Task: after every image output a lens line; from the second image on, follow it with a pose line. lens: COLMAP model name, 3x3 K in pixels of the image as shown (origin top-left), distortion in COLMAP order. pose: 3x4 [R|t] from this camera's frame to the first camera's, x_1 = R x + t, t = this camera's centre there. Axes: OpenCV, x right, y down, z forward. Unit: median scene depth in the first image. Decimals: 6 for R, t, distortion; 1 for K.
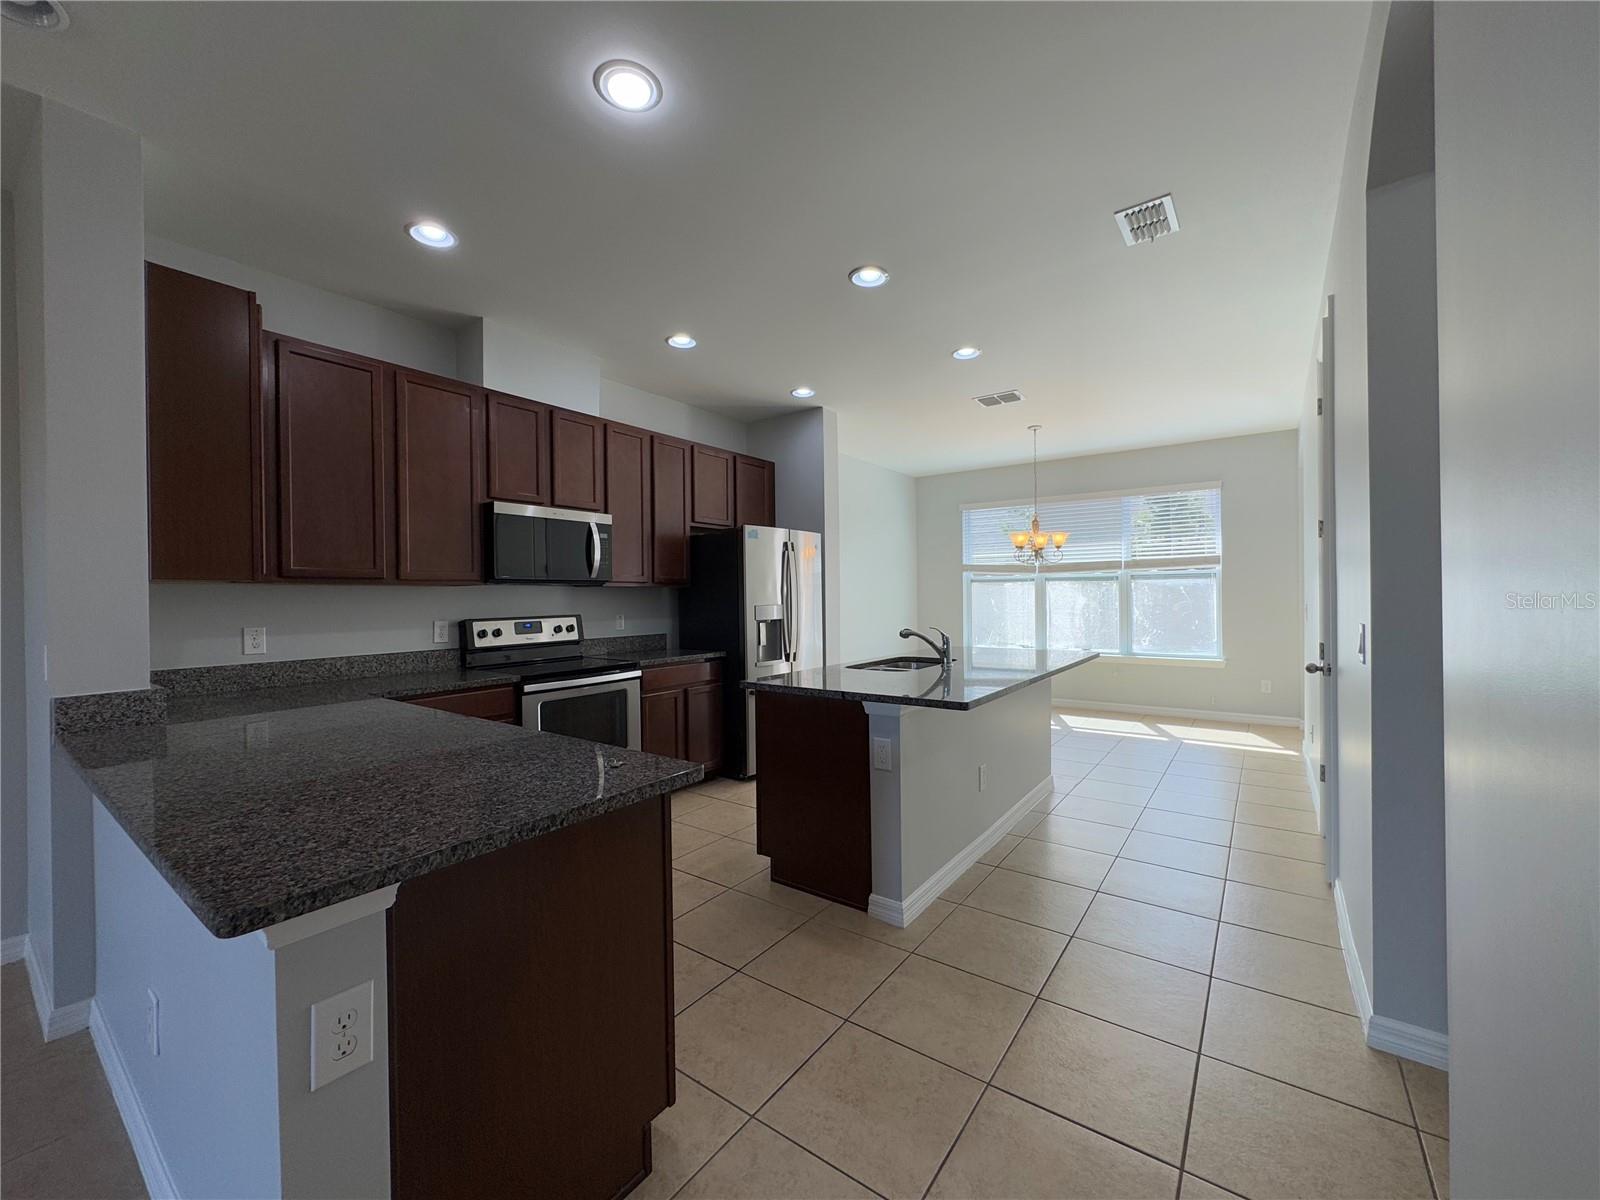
lens RADIAL K [[638.9, 0, 800.0], [0, 638.9, 600.0], [0, 0, 1]] dist [-0.004185, 0.000683]
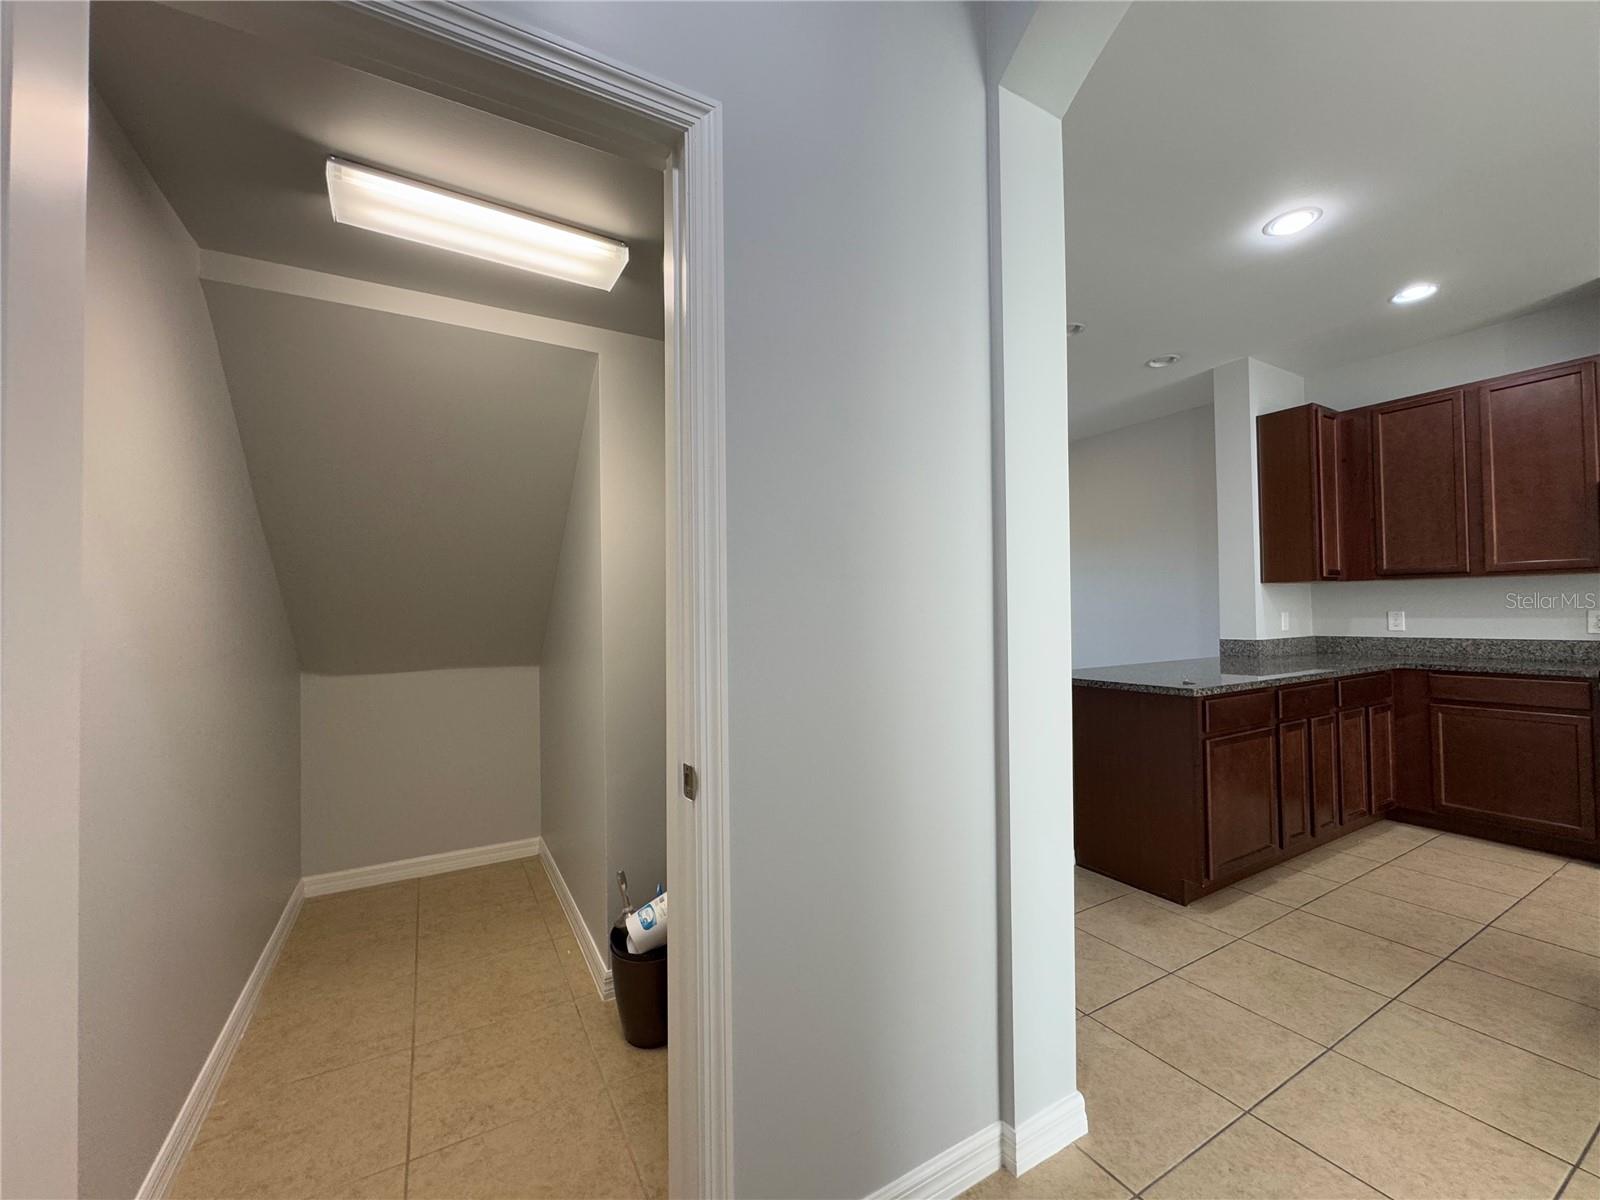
lens RADIAL K [[638.9, 0, 800.0], [0, 638.9, 600.0], [0, 0, 1]] dist [-0.004185, 0.000683]
pose [[-0.402719, 0.002067, -0.915321, 0.705192], [0.014424, 0.999888, -0.004089, 0.003675], [0.915210, -0.014849, -0.402704, 0.276515]]
